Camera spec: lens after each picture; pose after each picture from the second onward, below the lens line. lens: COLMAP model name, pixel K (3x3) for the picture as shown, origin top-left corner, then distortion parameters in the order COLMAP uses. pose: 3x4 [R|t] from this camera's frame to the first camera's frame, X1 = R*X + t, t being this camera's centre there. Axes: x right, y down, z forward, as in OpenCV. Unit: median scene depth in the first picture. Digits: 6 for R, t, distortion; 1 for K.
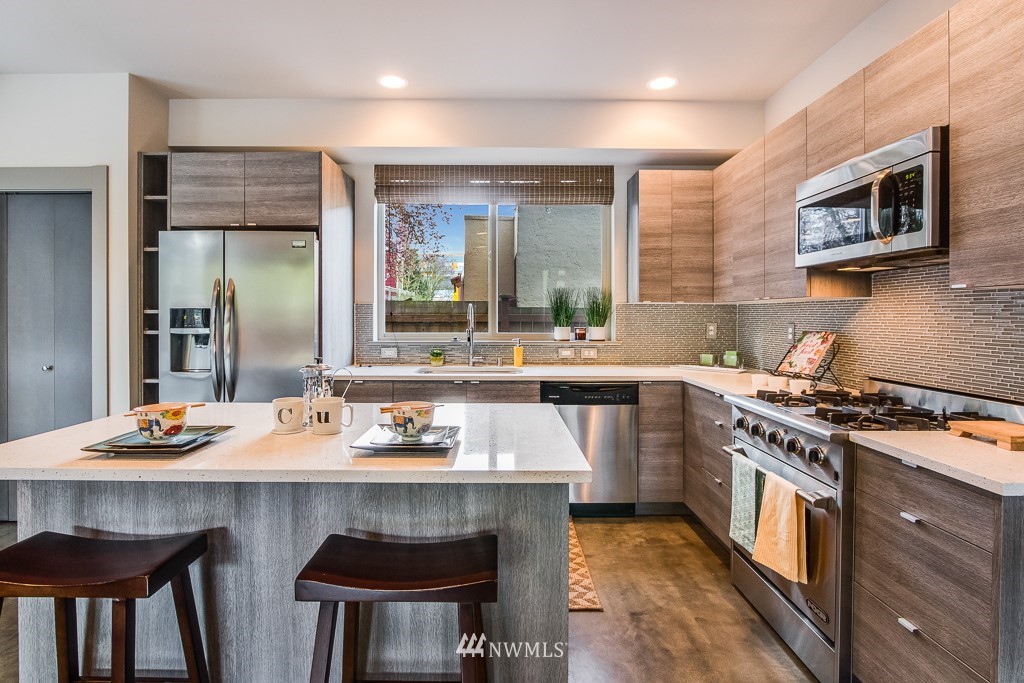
lens RADIAL K [[494.5, 0, 510.8], [0, 494.5, 316.6], [0, 0, 1]] dist [-0.003476, -0.000752]
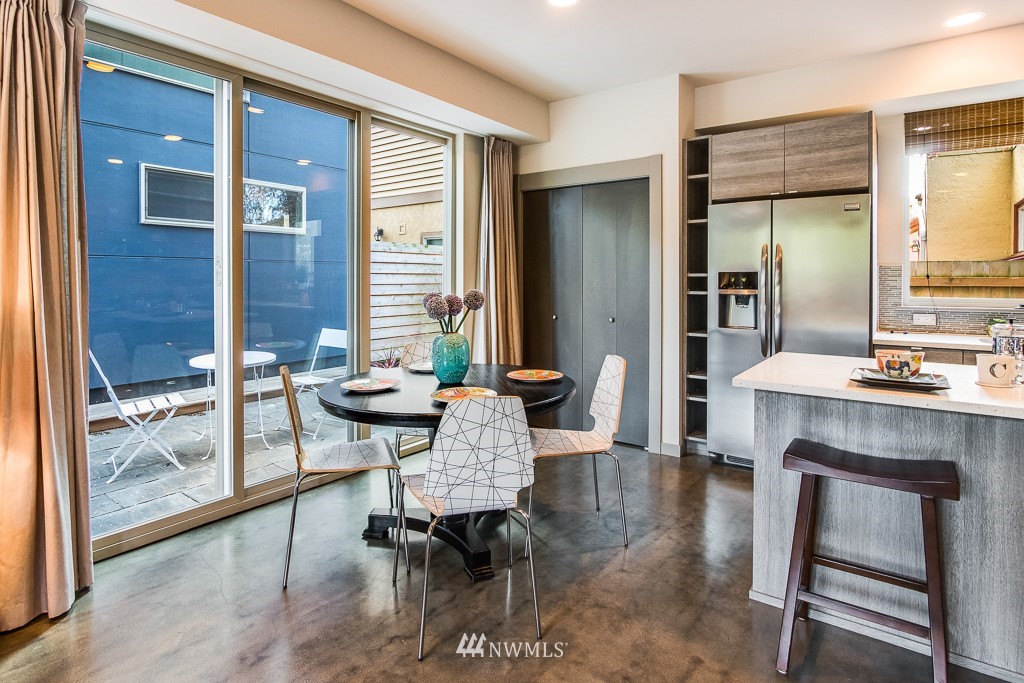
lens RADIAL K [[547.7, 0, 514.3], [0, 547.7, 285.4], [0, 0, 1]] dist [-0.001473, -0.000683]
pose [[0.808681, 0.006146, -0.588216, -0.316027], [-0.001432, 0.999963, 0.008480, 0.004146], [0.588246, -0.006016, 0.808660, -0.298316]]
